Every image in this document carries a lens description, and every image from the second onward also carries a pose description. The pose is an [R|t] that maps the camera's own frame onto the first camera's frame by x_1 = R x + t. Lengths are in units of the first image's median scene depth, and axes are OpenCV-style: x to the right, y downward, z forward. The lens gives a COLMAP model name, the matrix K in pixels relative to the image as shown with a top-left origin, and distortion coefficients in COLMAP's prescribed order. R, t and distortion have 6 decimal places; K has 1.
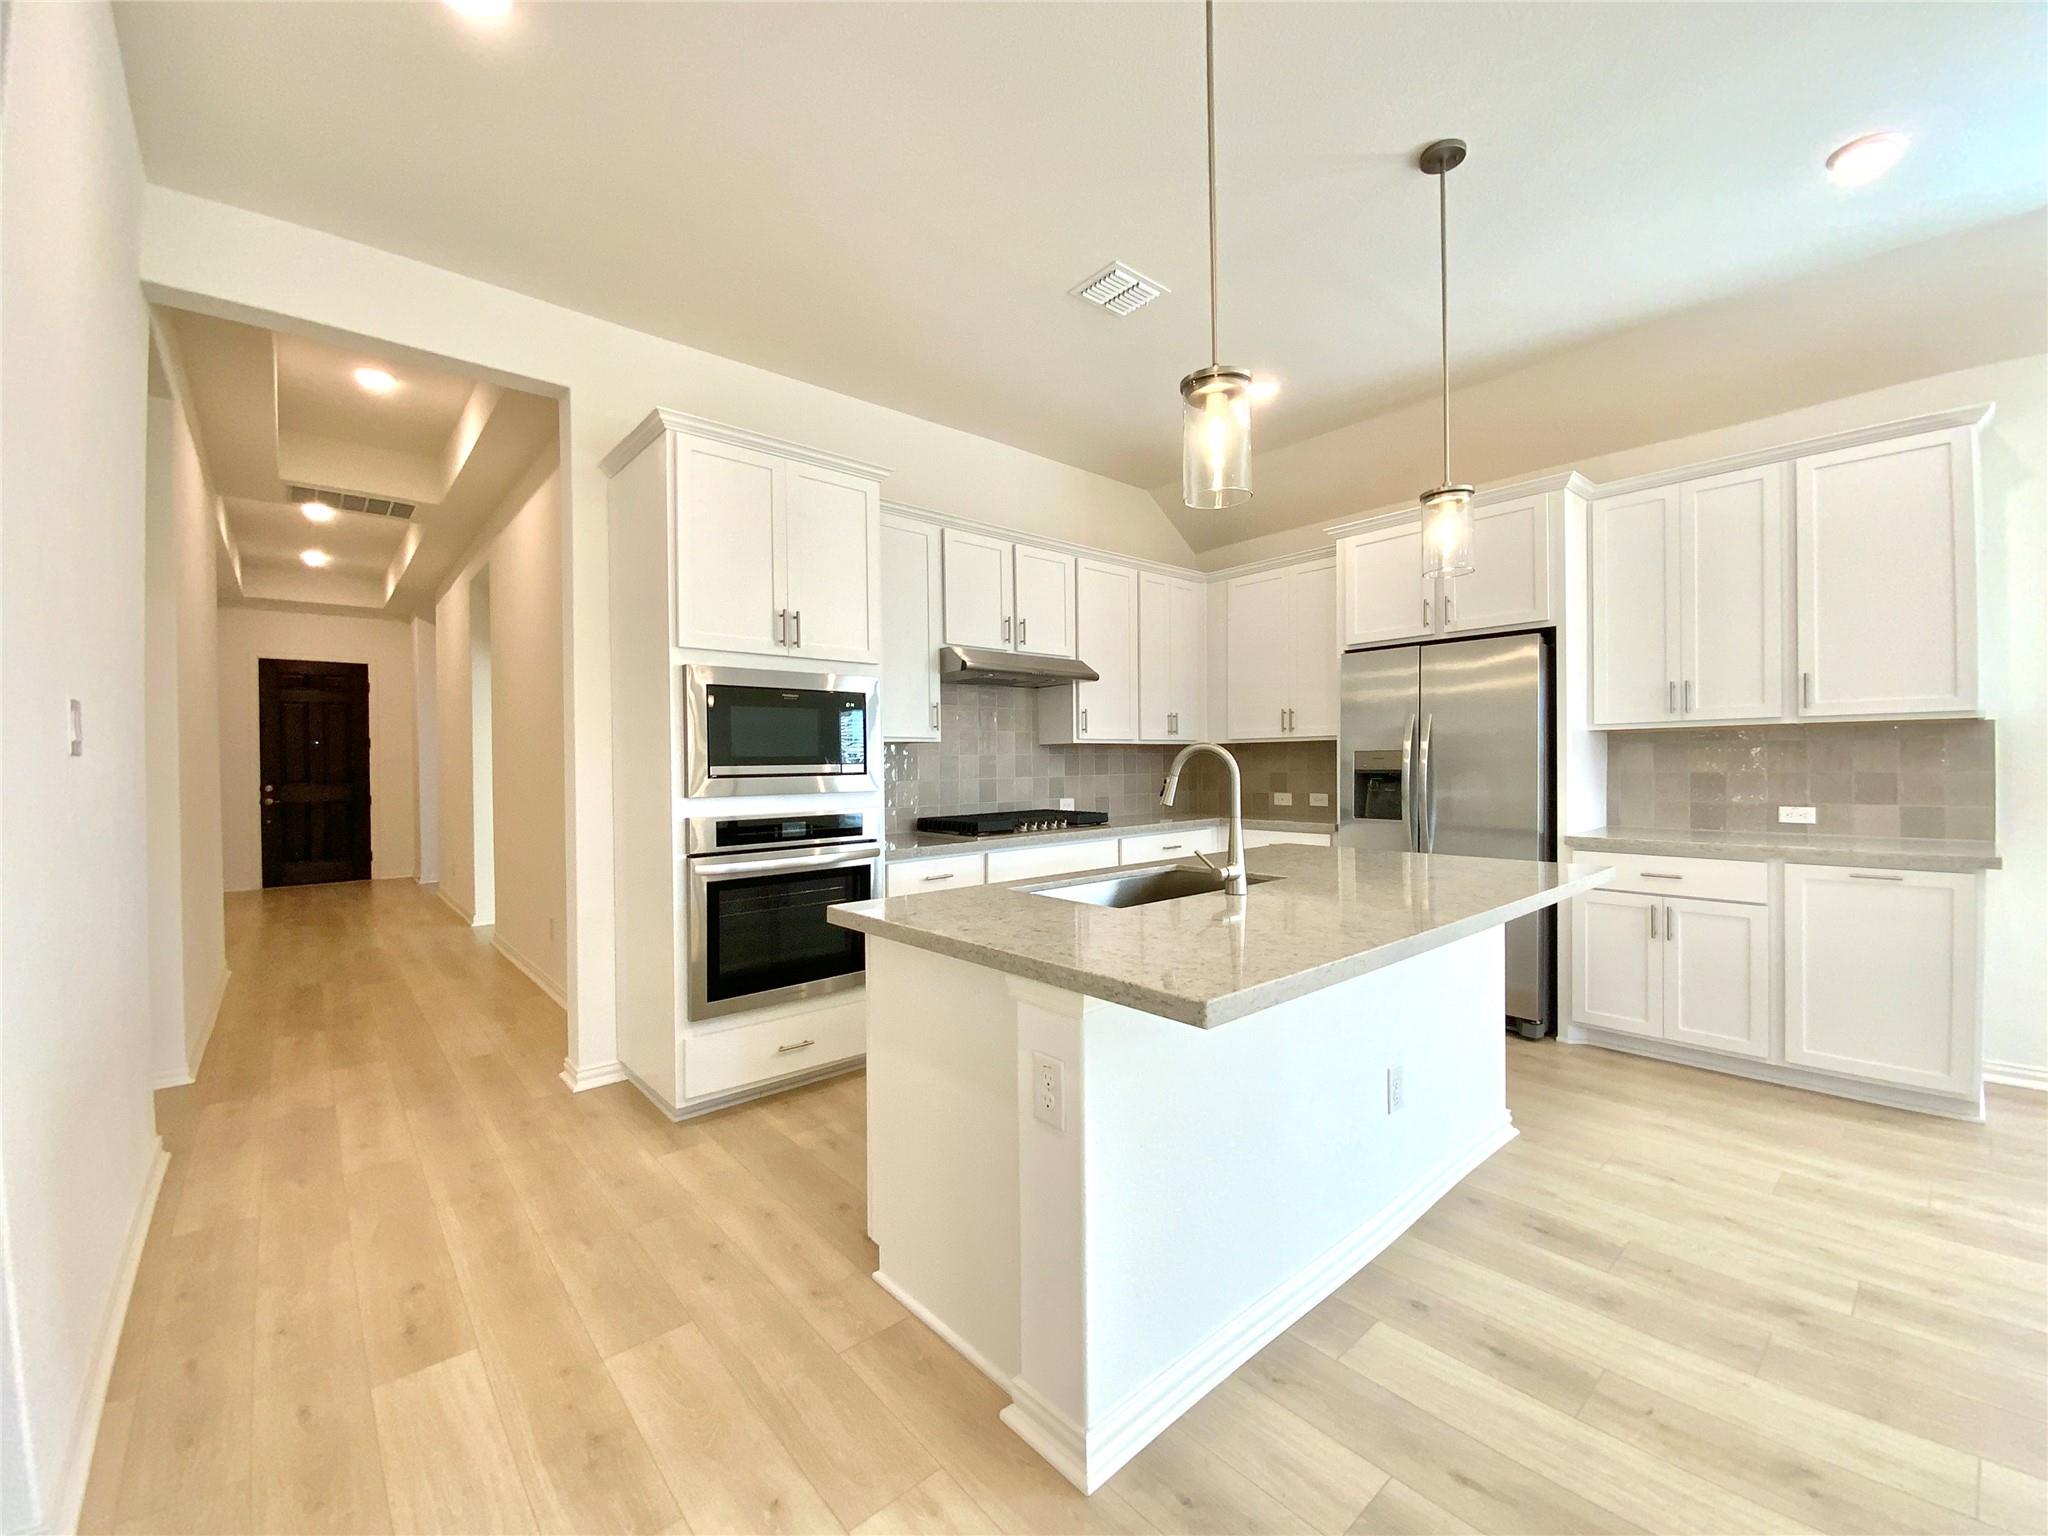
lens RADIAL K [[828.9, 0, 1025.5], [0, 828.9, 767.3], [0, 0, 1]] dist [0.010661, -0.009265]
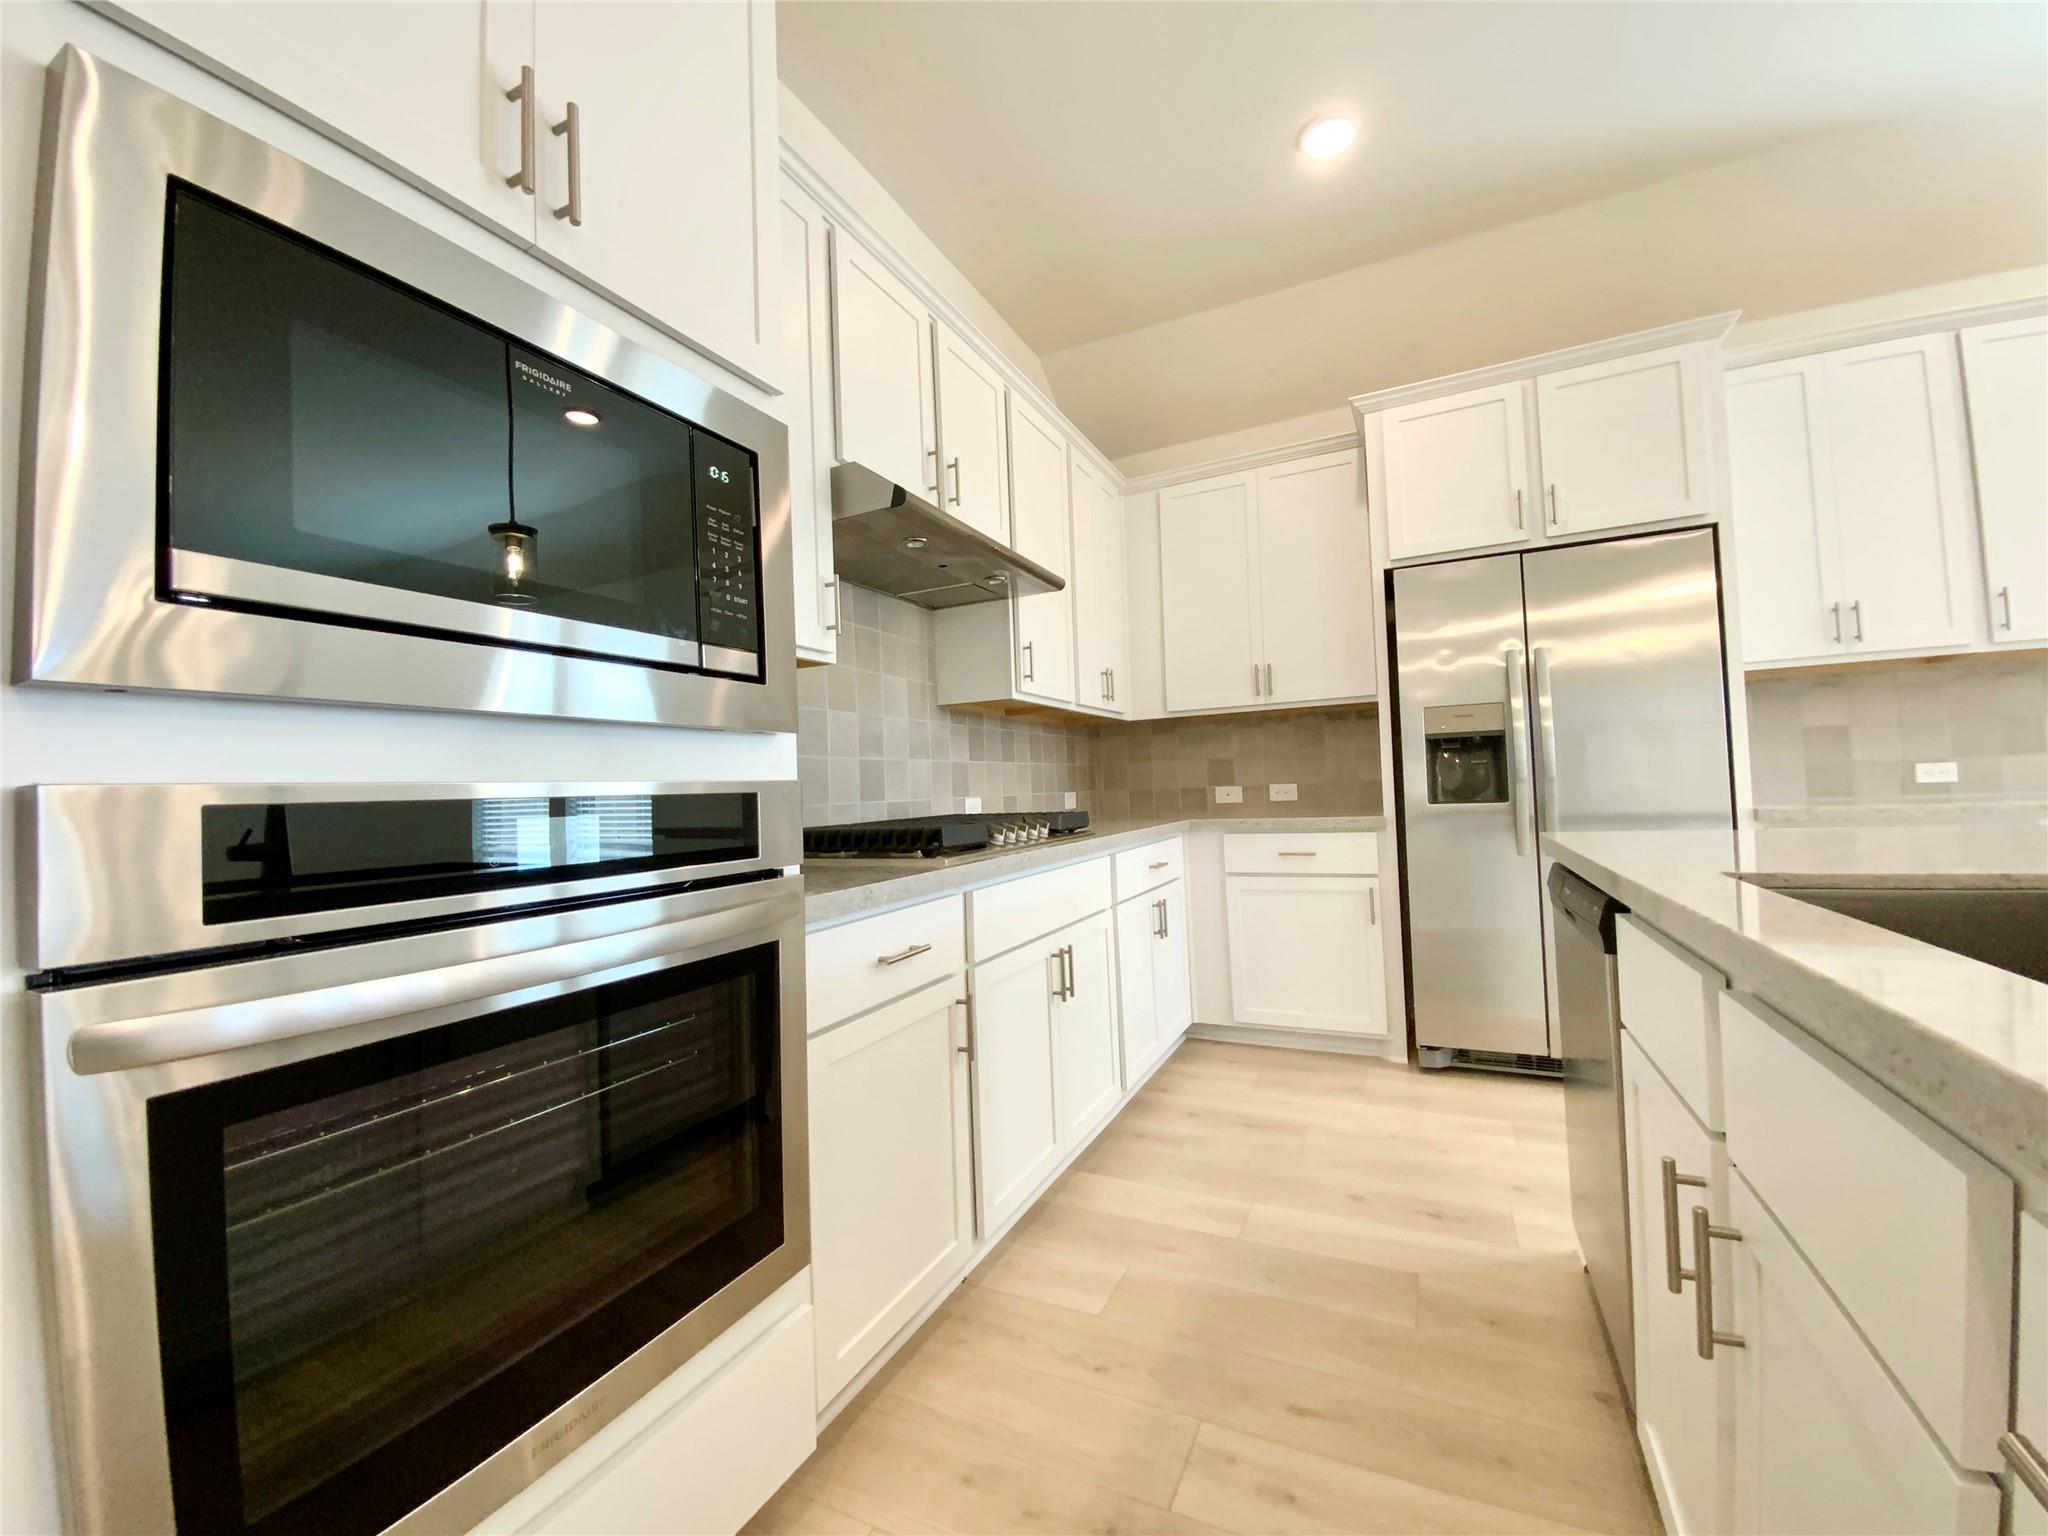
lens RADIAL K [[828.9, 0, 1024.2], [0, 828.9, 771.0], [0, 0, 1]] dist [0.010661, -0.009265]
pose [[0.920321, -0.013111, 0.390944, -0.218397], [0.029601, 0.998907, -0.036186, 0.058739], [-0.390042, 0.044875, 0.919703, 0.600231]]
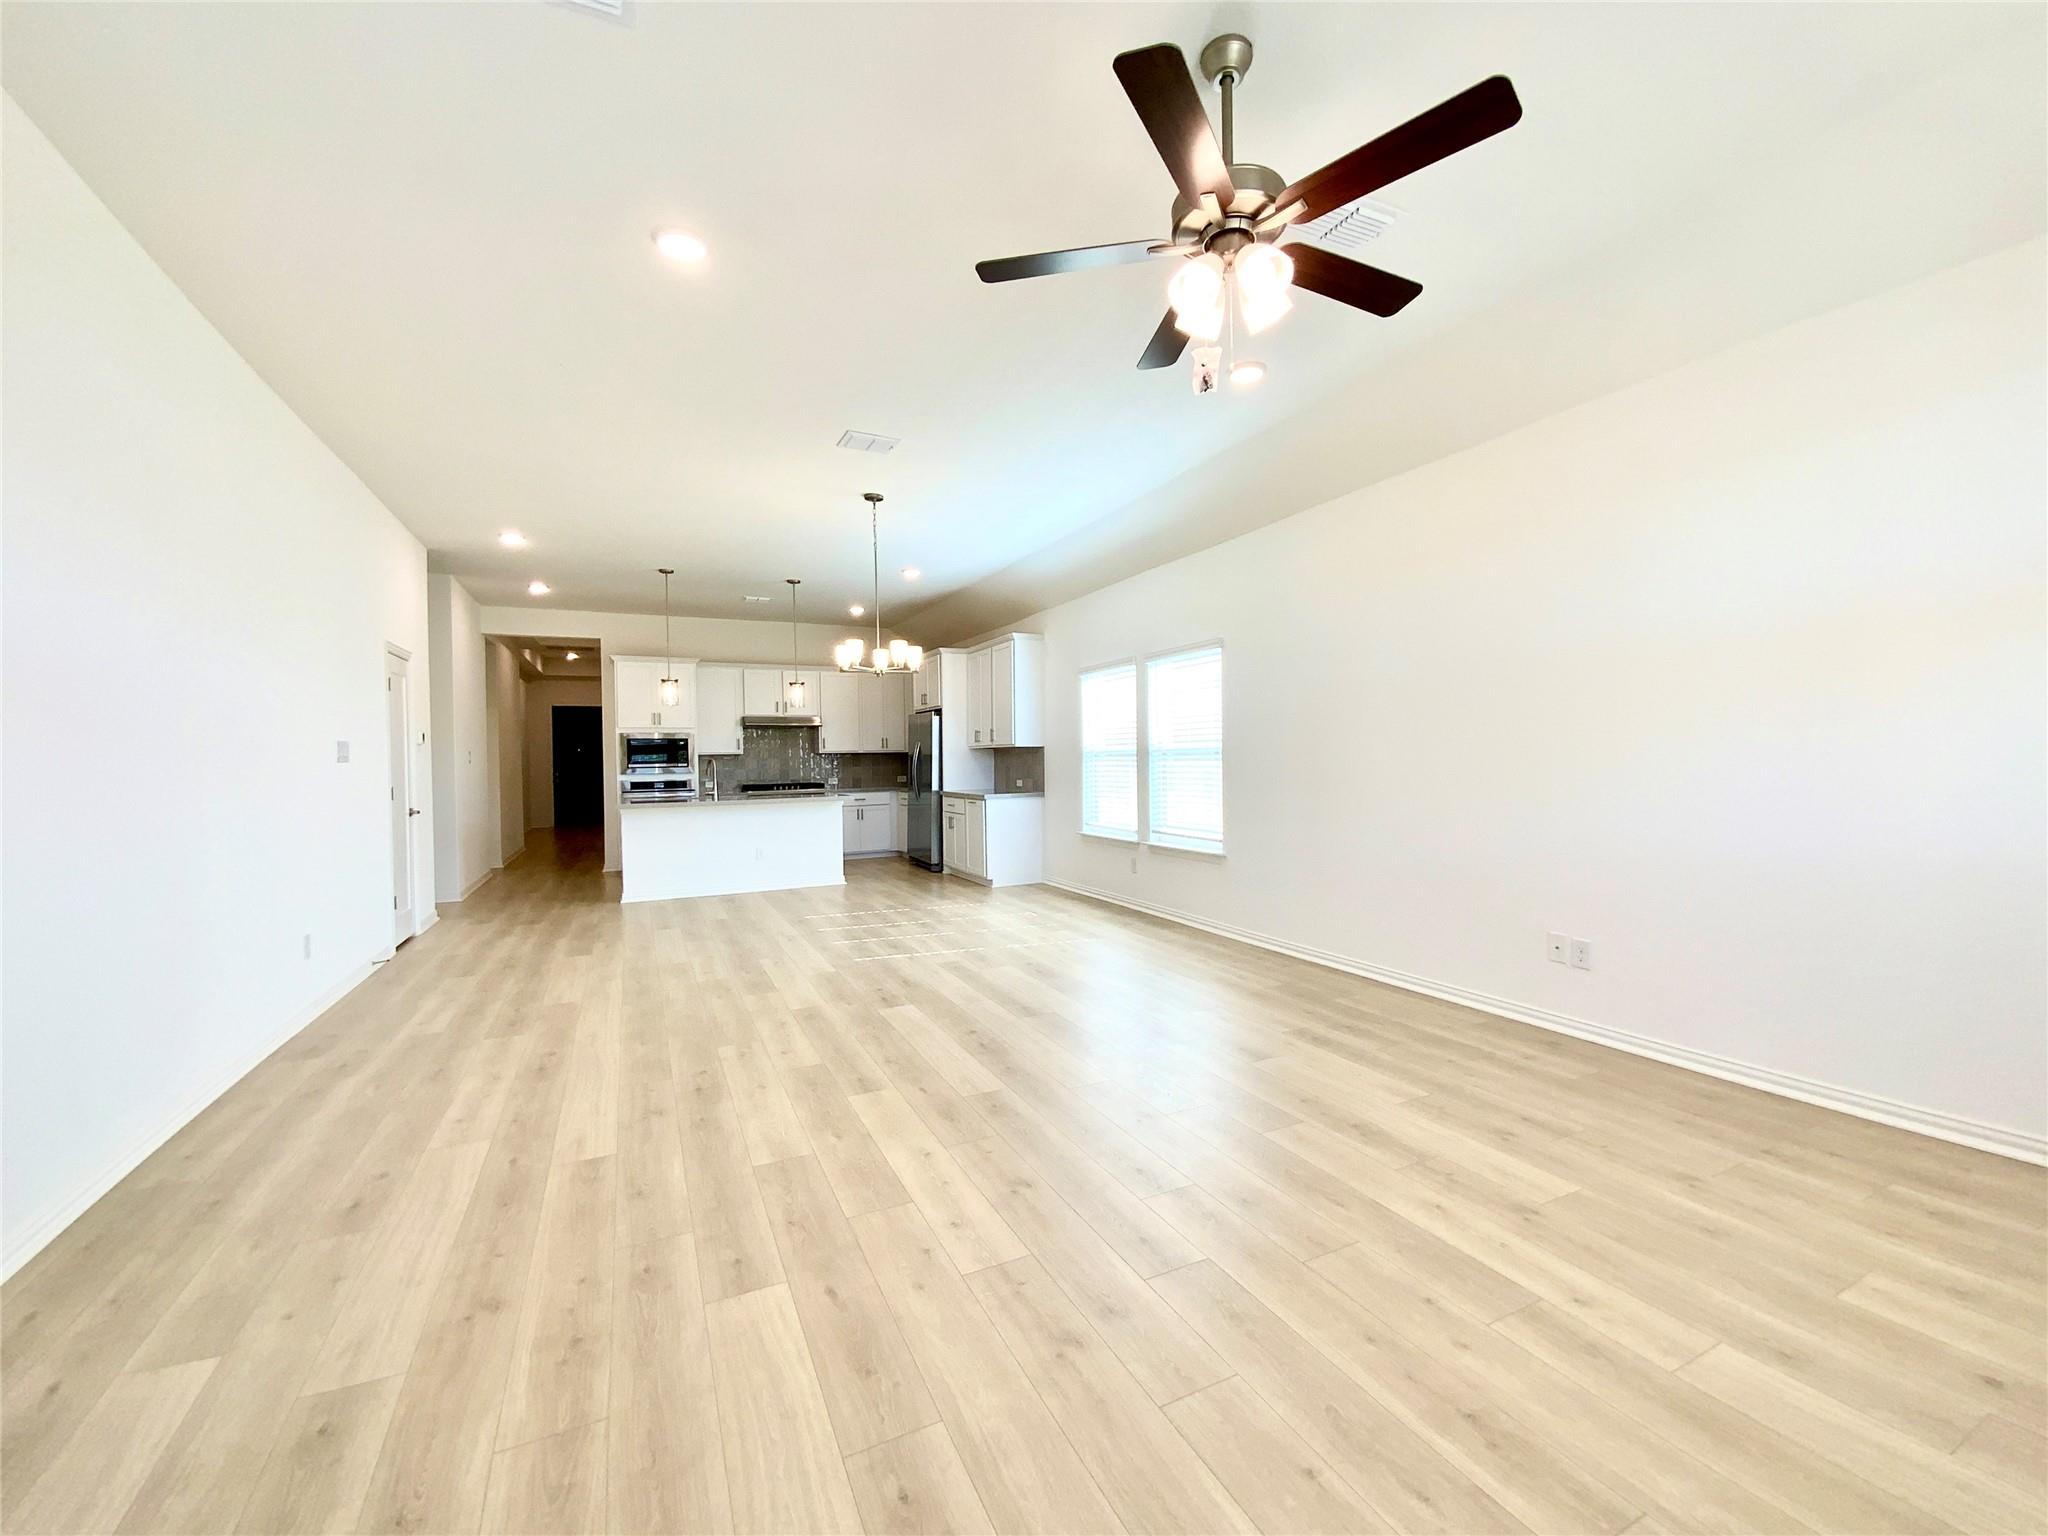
lens RADIAL K [[828.9, 0, 1049.2], [0, 828.9, 768.6], [0, 0, 1]] dist [0.010661, -0.009265]
pose [[0.968270, -0.000184, -0.249906, 1.637445], [0.003230, 0.999925, 0.011777, -0.015461], [0.249885, -0.012211, 0.968198, -1.387387]]
